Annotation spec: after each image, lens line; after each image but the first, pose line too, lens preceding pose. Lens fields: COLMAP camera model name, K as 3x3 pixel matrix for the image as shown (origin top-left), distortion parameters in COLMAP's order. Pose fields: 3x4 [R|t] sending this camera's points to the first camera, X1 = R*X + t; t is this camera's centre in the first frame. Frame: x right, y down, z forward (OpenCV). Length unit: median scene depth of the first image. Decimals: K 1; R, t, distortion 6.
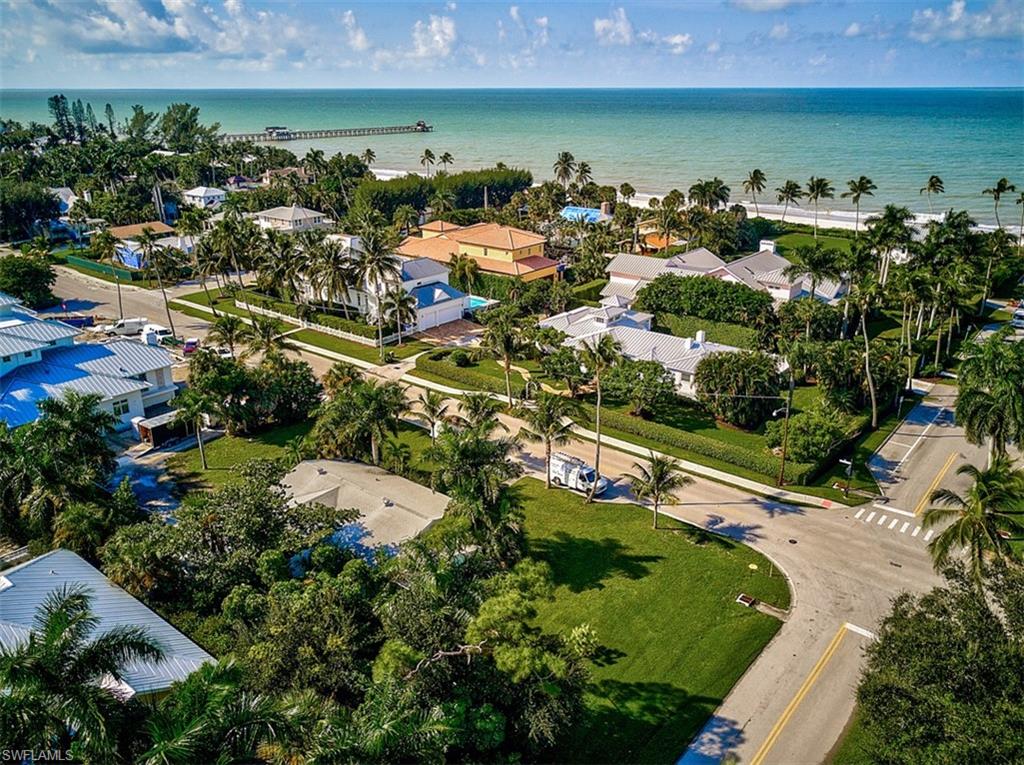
lens RADIAL K [[787.0, 0, 512.0], [0, 787.0, 382.5], [0, 0, 1]] dist [0.015038, -0.003684]
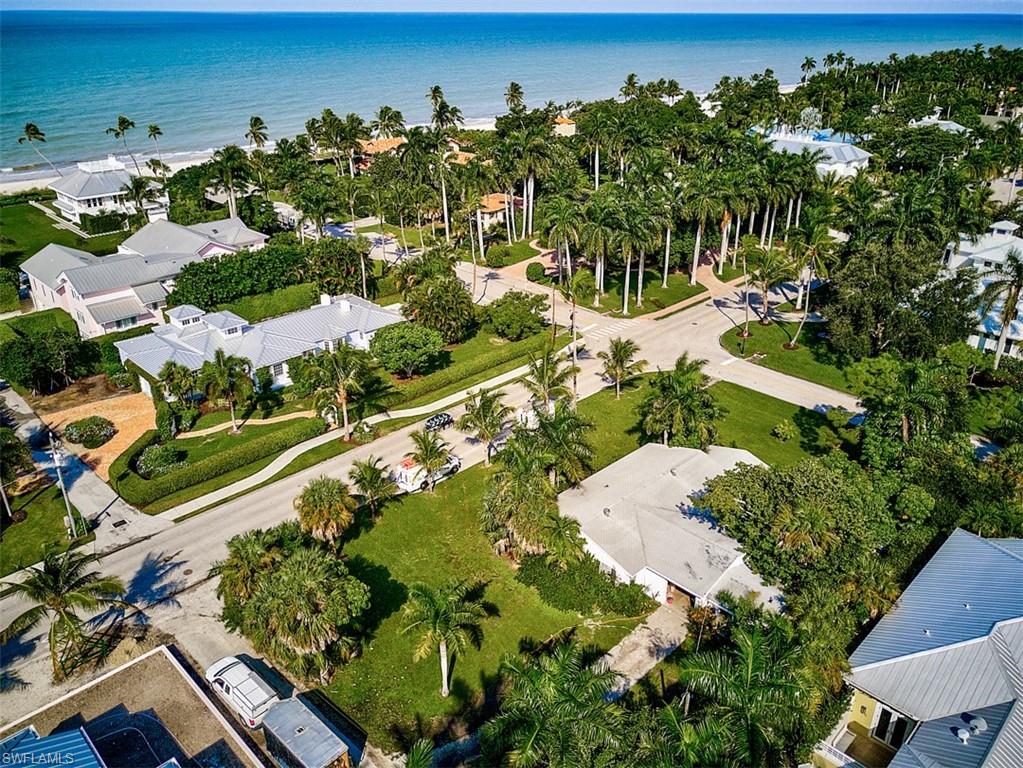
lens RADIAL K [[784.7, 0, 511.5], [0, 784.7, 384.0], [0, 0, 1]] dist [-0.004457, 0.001870]
pose [[0.105725, -0.427187, 0.897961, -0.900613], [0.346212, 0.862336, 0.369477, -0.339652], [-0.932180, 0.271822, 0.239068, 0.785795]]
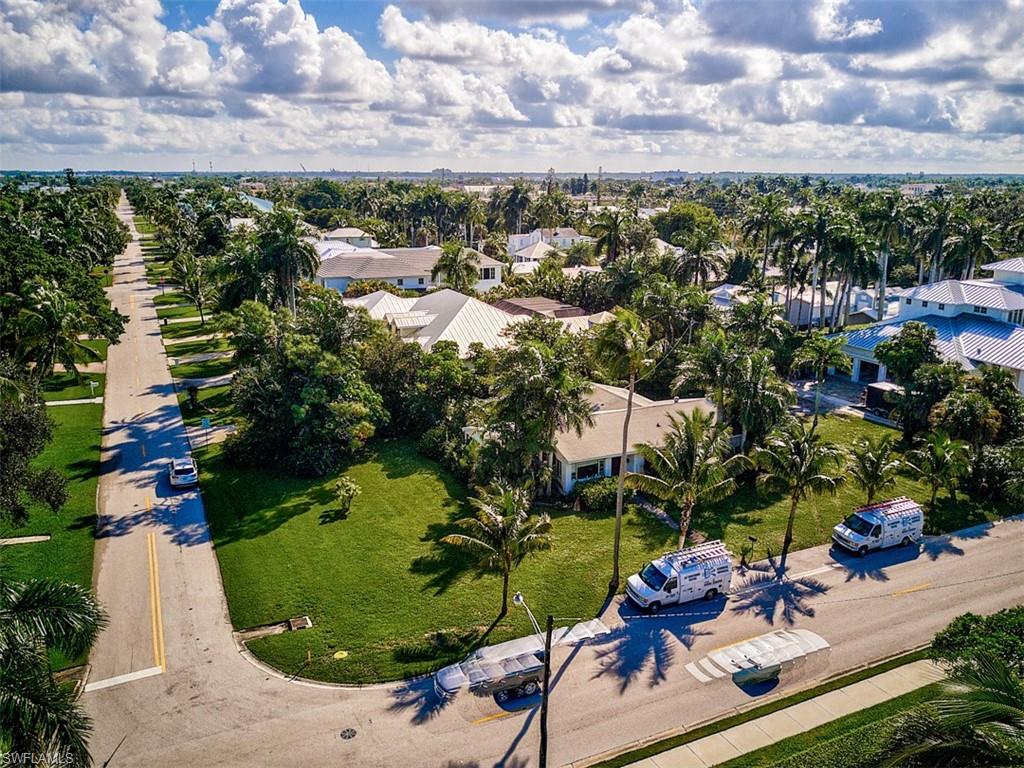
lens RADIAL K [[787.0, 0, 512.0], [0, 787.0, 384.0], [0, 0, 1]] dist [0.015038, -0.003684]
pose [[-0.426692, 0.237464, -0.872665, 0.634959], [-0.316392, 0.864747, 0.390011, -0.203431], [0.847248, 0.442519, -0.293849, 1.031249]]
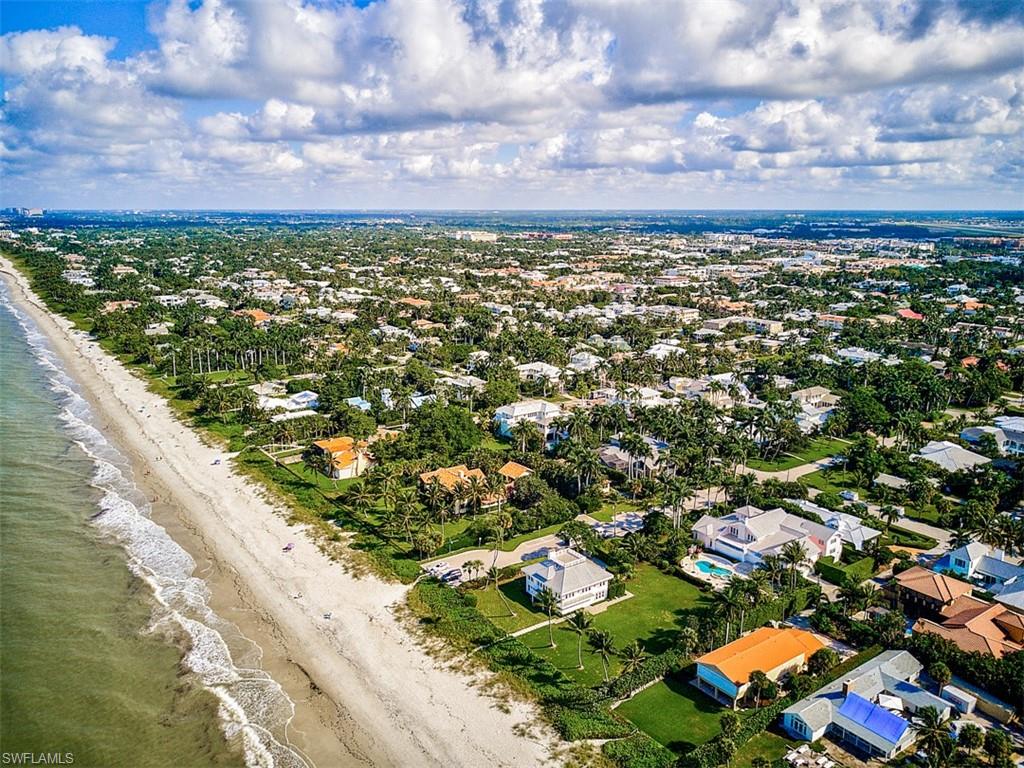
lens RADIAL K [[787.0, 0, 512.0], [0, 787.0, 384.0], [0, 0, 1]] dist [0.015038, -0.003684]
pose [[-0.964404, -0.048582, 0.259932, 0.656190], [0.099473, 0.844127, 0.526834, -2.344326], [-0.245010, 0.533937, -0.809247, 4.035471]]
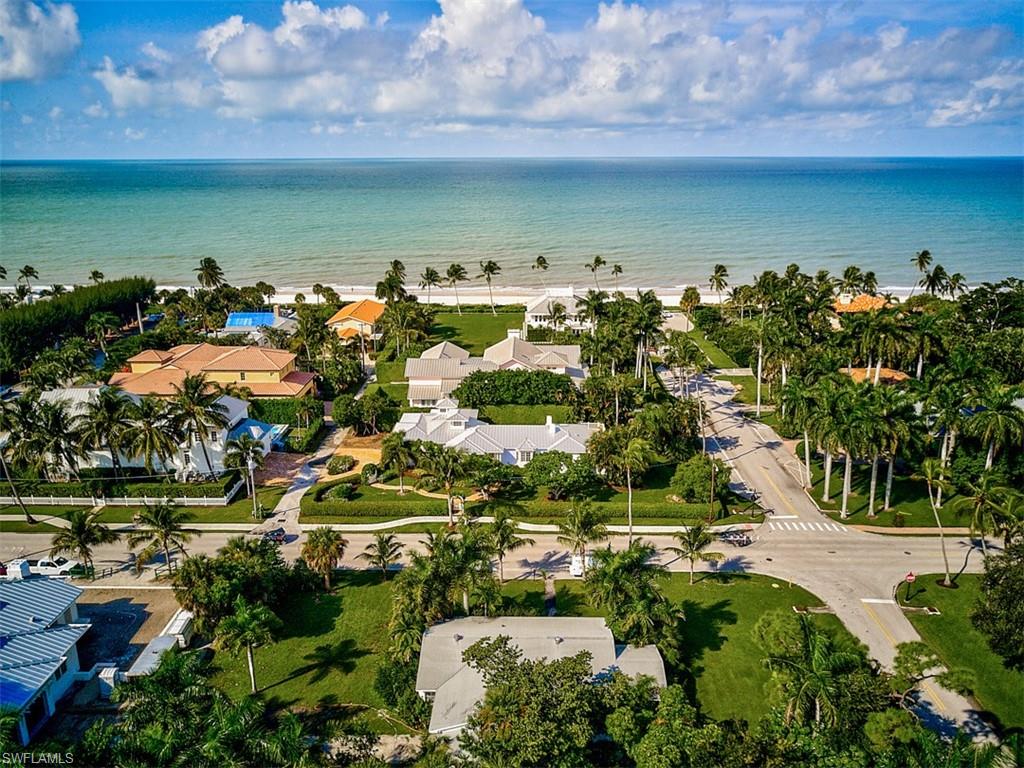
lens RADIAL K [[785.5, 0, 512.0], [0, 785.5, 384.0], [0, 0, 1]] dist [-0.004457, 0.001870]
pose [[0.786303, -0.173255, 0.593051, -0.655095], [0.220035, 0.975469, -0.006761, -0.157731], [-0.577331, 0.135808, 0.805136, 0.129100]]
